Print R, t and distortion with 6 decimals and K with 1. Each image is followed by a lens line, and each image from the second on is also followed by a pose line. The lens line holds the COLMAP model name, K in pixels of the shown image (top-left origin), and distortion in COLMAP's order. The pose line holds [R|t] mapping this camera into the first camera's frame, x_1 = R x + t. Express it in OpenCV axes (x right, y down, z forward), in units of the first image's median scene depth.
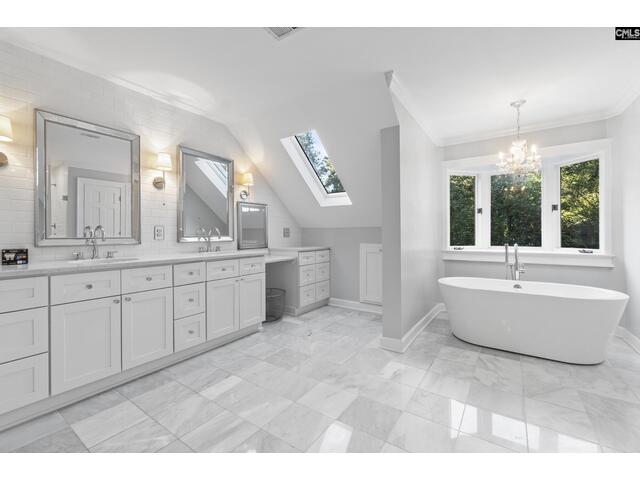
lens RADIAL K [[282.2, 0, 314.6], [0, 282.2, 234.2], [0, 0, 1]] dist [0.000302, 0.000623]
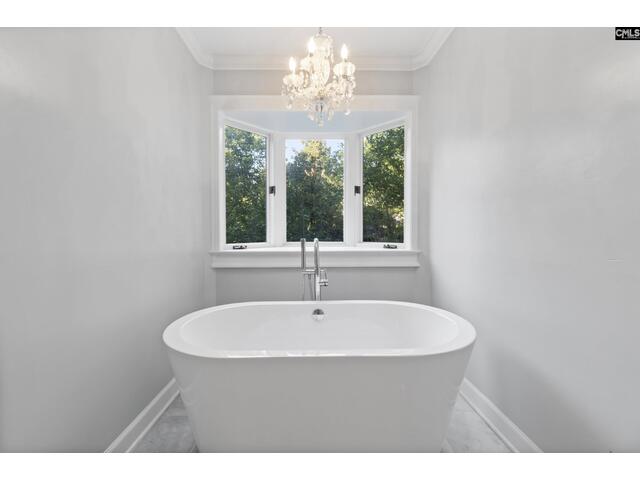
lens RADIAL K [[282.2, 0, 319.1], [0, 282.2, 237.3], [0, 0, 1]] dist [0.000302, 0.000623]
pose [[0.804953, -0.010333, 0.593249, 0.316488], [0.000623, 0.999863, 0.016570, 0.020718], [-0.593339, -0.012968, 0.804848, 0.448882]]
